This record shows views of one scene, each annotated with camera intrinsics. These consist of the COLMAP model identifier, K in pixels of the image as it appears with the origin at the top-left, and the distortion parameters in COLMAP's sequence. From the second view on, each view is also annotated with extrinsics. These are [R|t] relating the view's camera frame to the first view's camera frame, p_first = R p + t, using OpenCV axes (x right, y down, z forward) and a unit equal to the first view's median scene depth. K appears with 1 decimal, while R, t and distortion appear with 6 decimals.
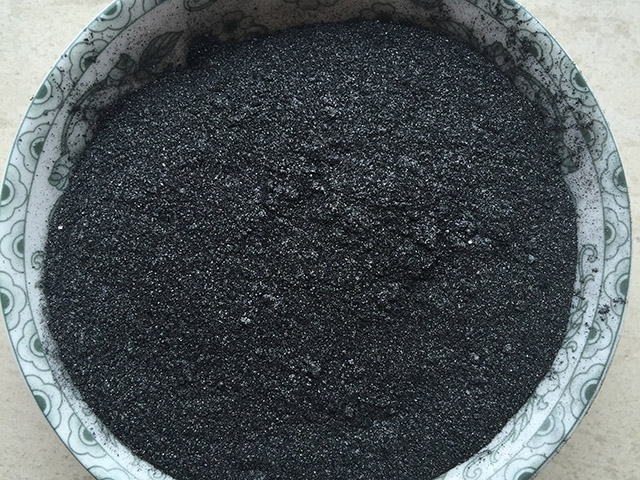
lens RADIAL K [[756.6, 0, 322.5], [0, 756.6, 285.0], [0, 0, 1]] dist [0.026271, -0.039746]
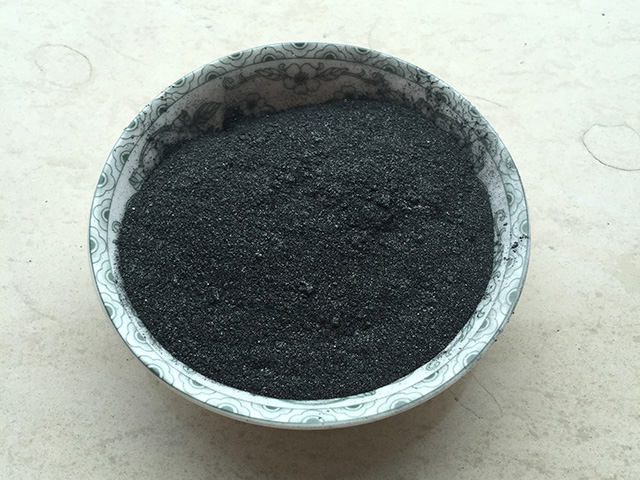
lens RADIAL K [[745.6, 0, 322.1], [0, 745.6, 242.5], [0, 0, 1]] dist [0.015889, -0.034898]
pose [[0.999009, -0.041410, -0.016297, 0.039392], [0.028625, 0.878354, -0.477152, 0.679244], [0.034073, 0.476213, 0.878670, -0.223984]]
